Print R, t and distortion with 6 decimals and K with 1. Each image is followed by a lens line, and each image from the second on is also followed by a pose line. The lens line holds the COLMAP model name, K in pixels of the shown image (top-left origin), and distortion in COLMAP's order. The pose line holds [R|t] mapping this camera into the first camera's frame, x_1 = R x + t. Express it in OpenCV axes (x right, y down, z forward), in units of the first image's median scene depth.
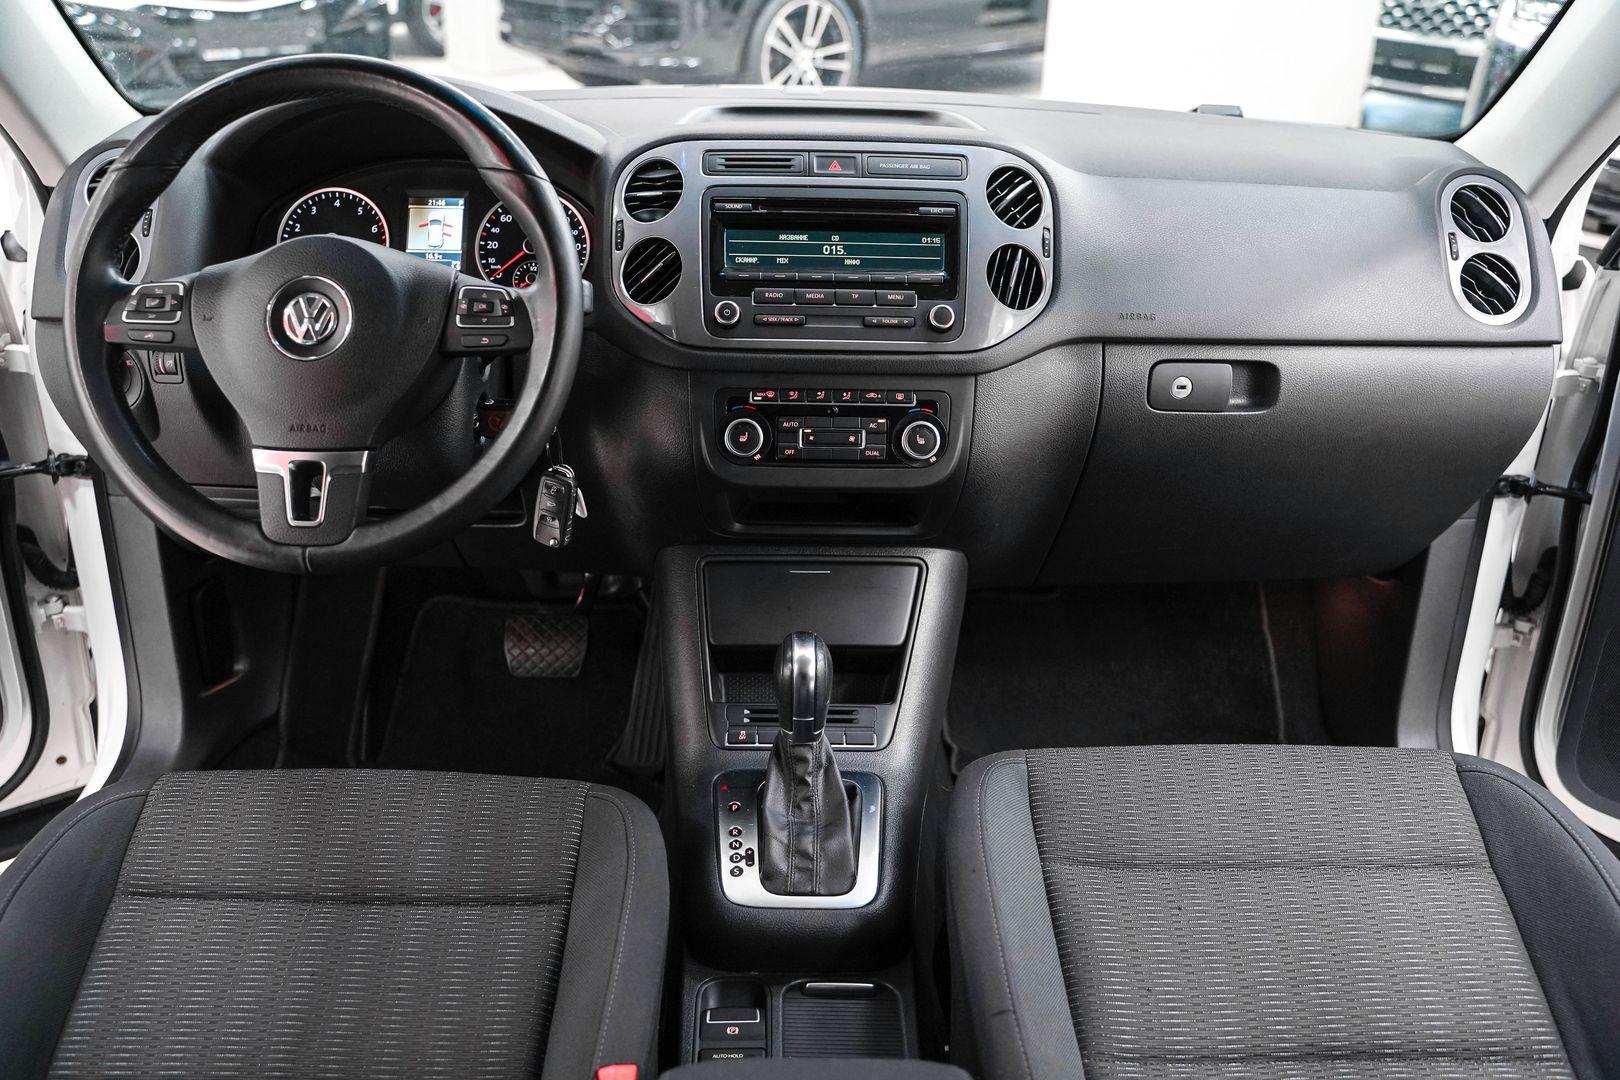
lens RADIAL K [[1320.0, 0, 809.1], [0, 1320.0, 538.7], [0, 0, 1]] dist [-0.114387, 0.090328]
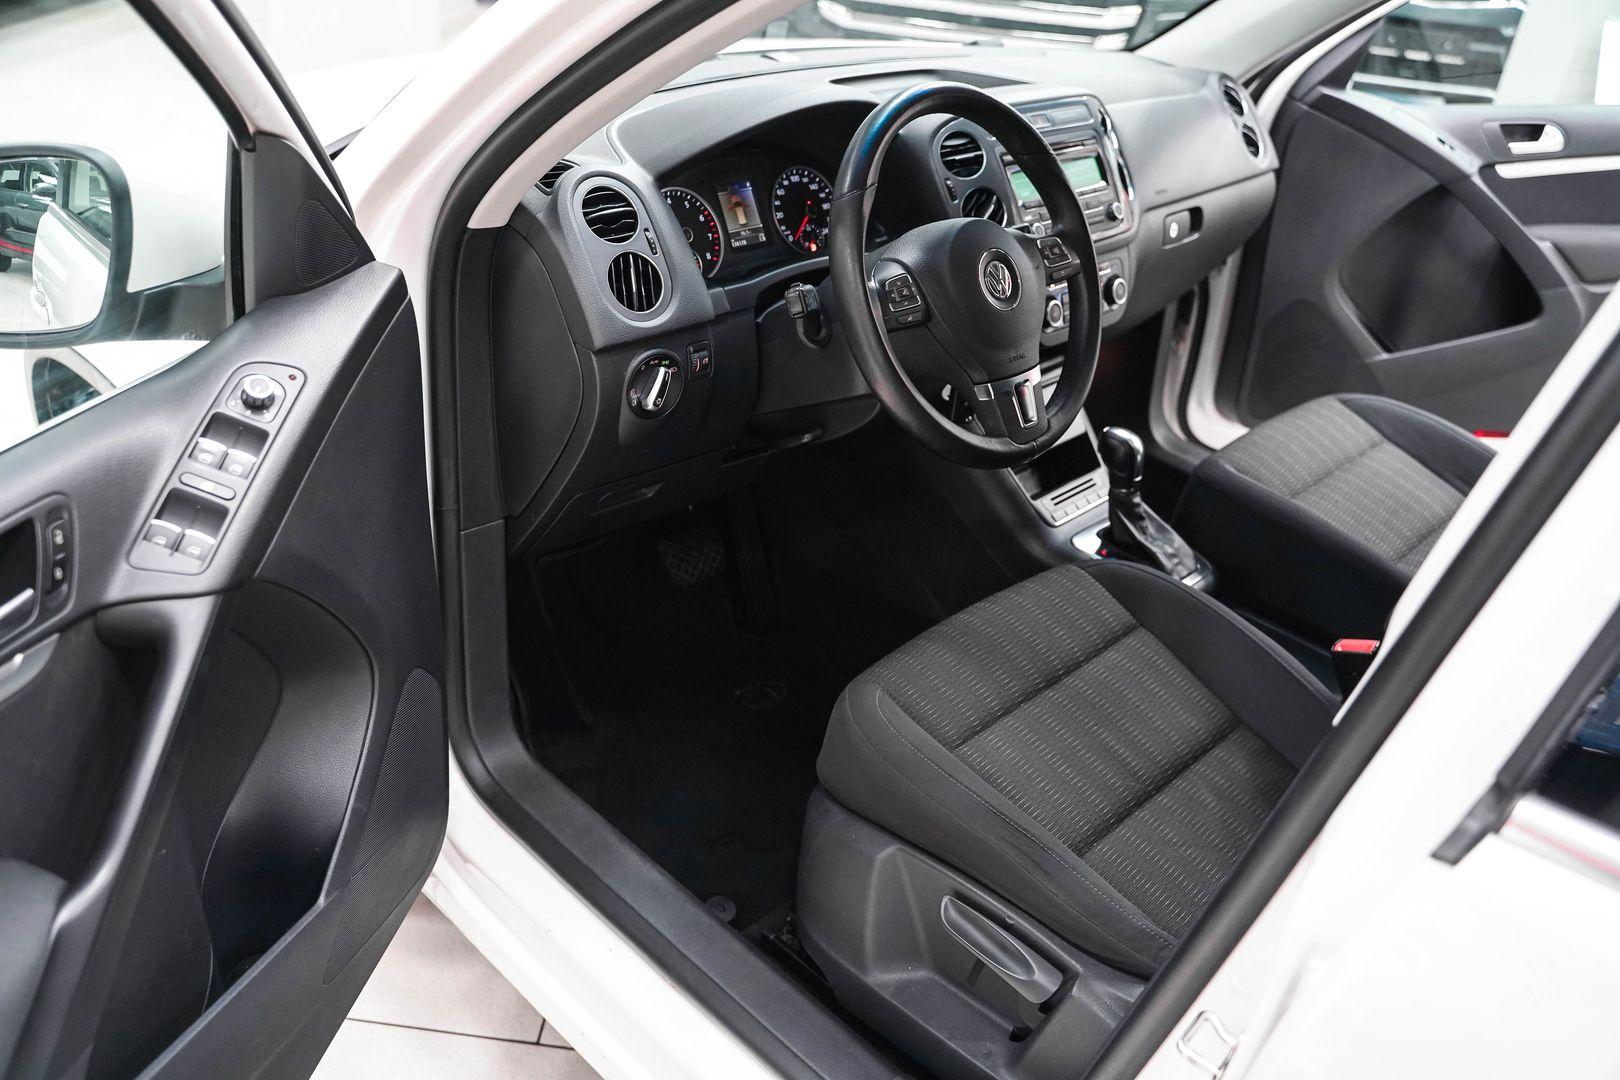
lens RADIAL K [[1320.0, 0, 821.0], [0, 1320.0, 534.0], [0, 0, 1]] dist [-0.114387, 0.090328]
pose [[0.709887, -0.322980, 0.625895, -1.219422], [0.262246, 0.945969, 0.190709, -0.189104], [-0.653672, 0.028756, 0.756231, 0.065558]]
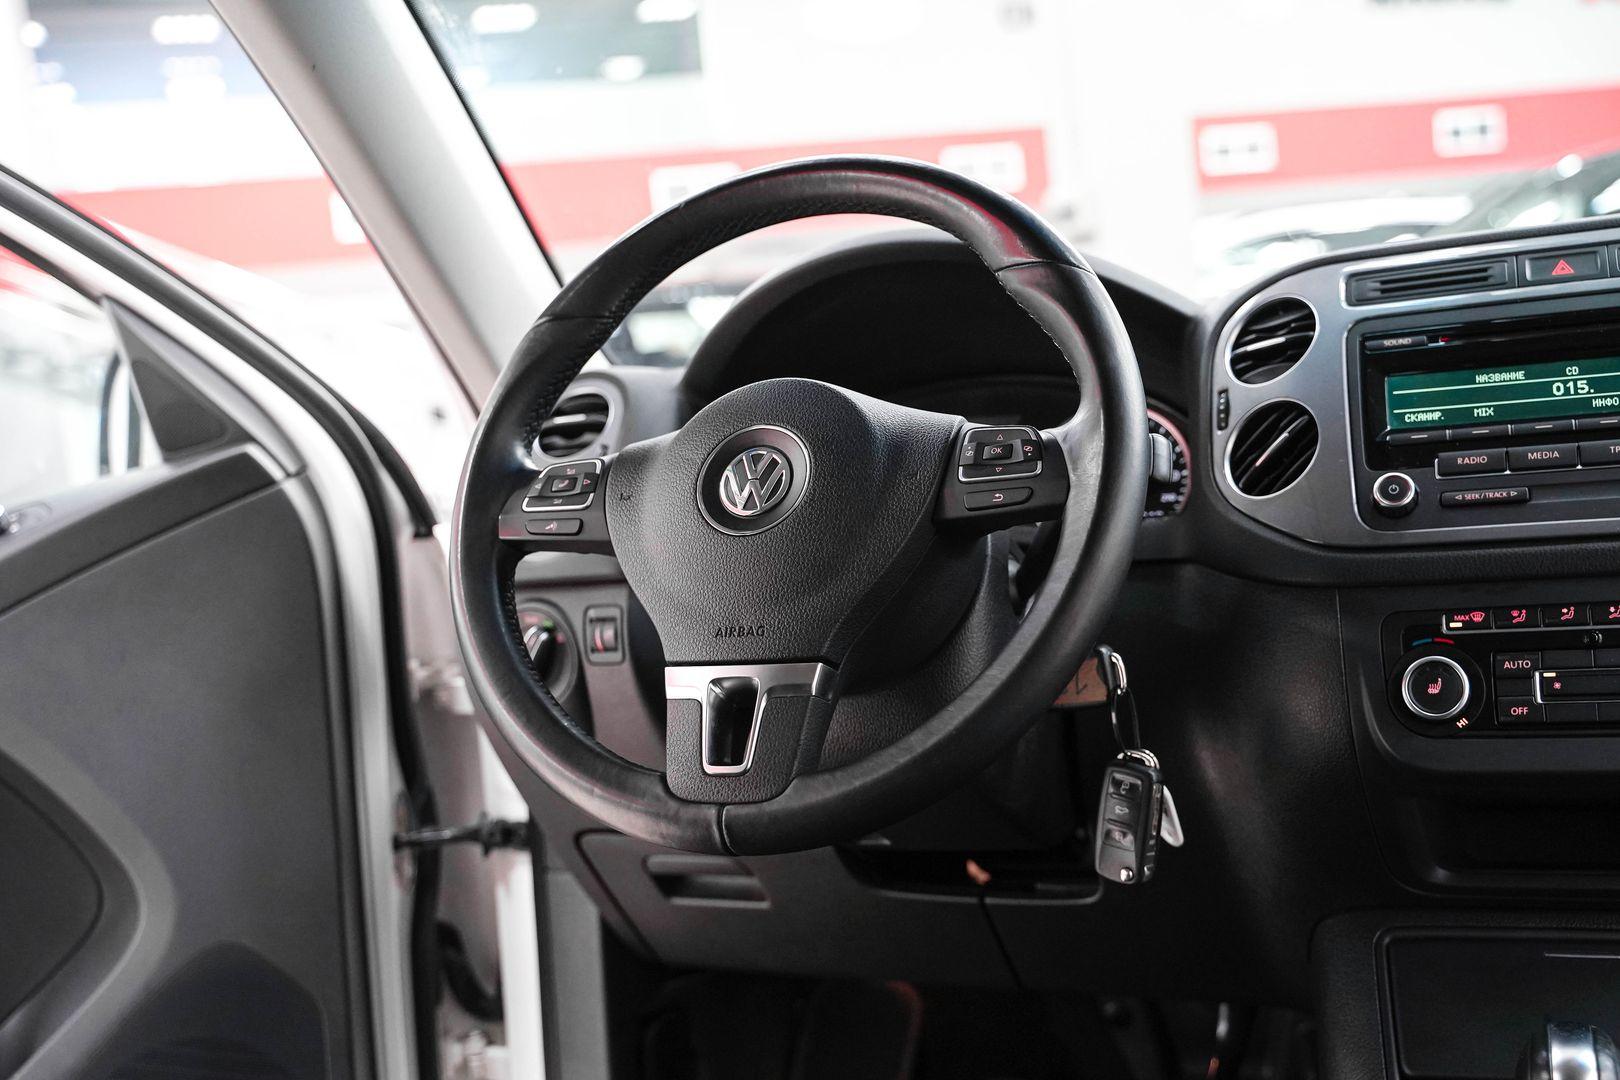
lens RADIAL K [[1750.2, 0, 819.2], [0, 1750.2, 525.4], [0, 0, 1]] dist [-0.013497, 0.000000]
pose [[0.912070, -0.084981, -0.401133, 0.019932], [-0.066103, 0.935017, -0.348387, 0.148450], [0.404672, 0.344269, 0.847183, 0.183401]]
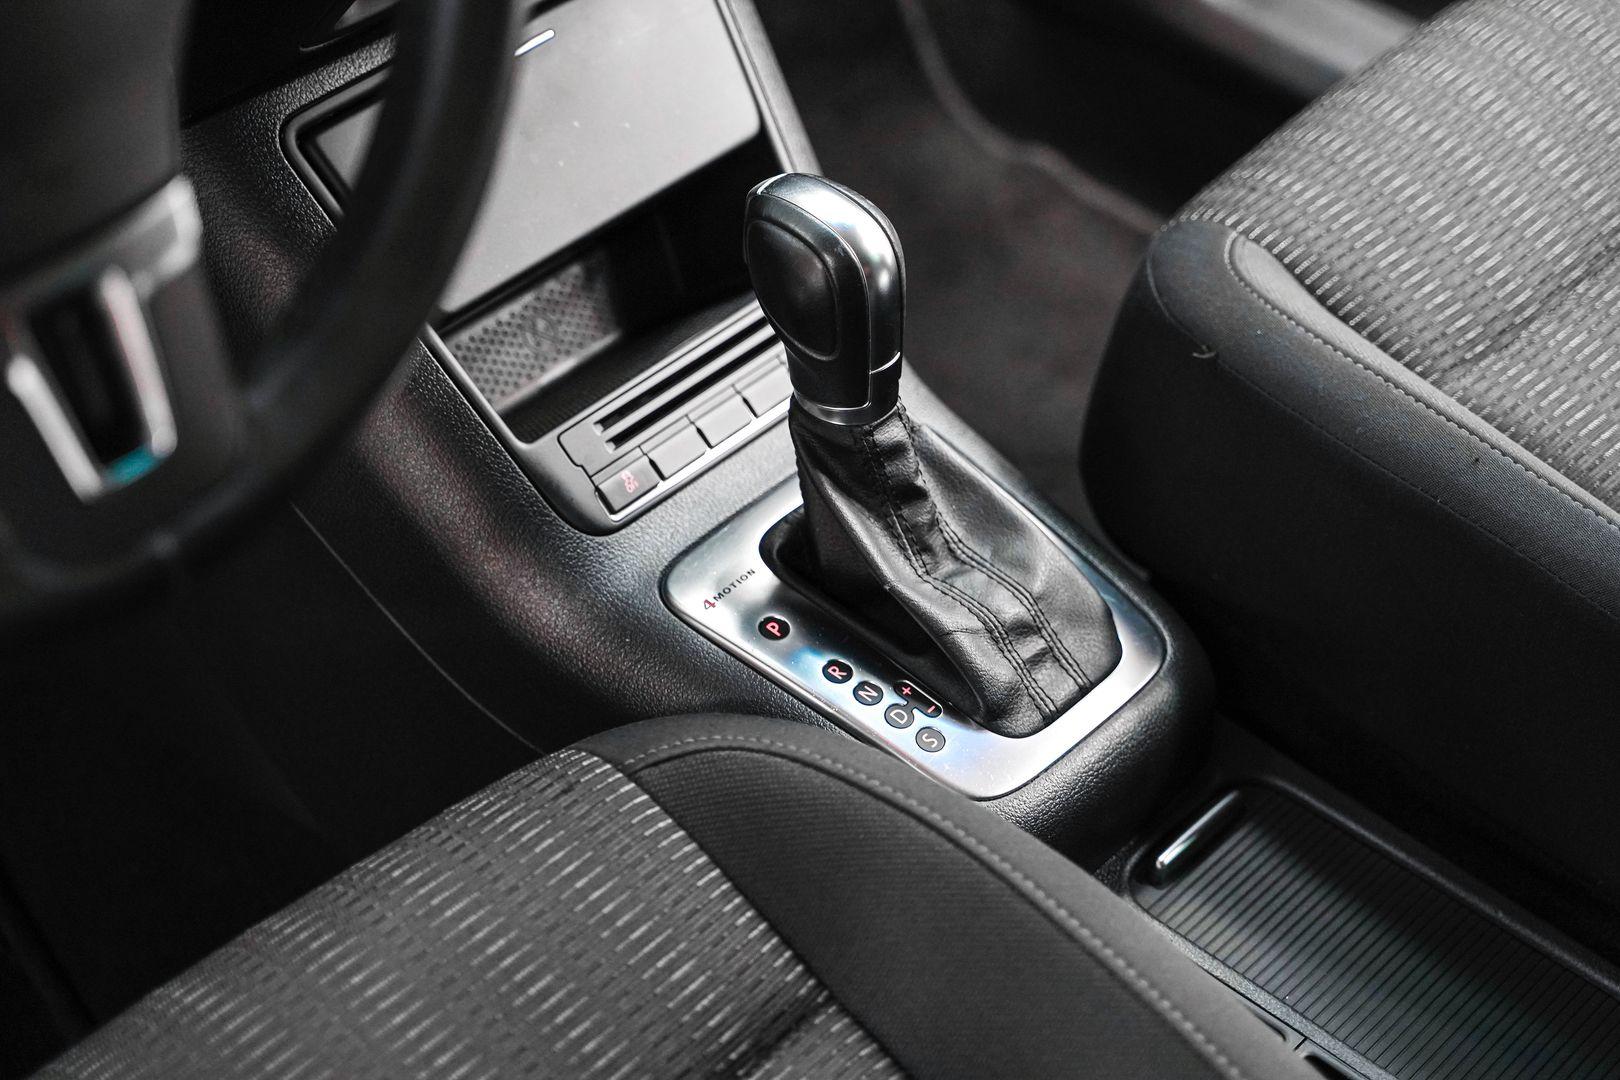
lens RADIAL K [[3111.6, 0, 806.3], [0, 3111.6, 550.2], [0, 0, 1]] dist [0.261589, 0.000000]
pose [[0.669896, -0.477108, 0.568865, -0.604149], [0.290045, 0.873480, 0.391032, -0.206932], [-0.683457, -0.096954, 0.723524, 0.264041]]
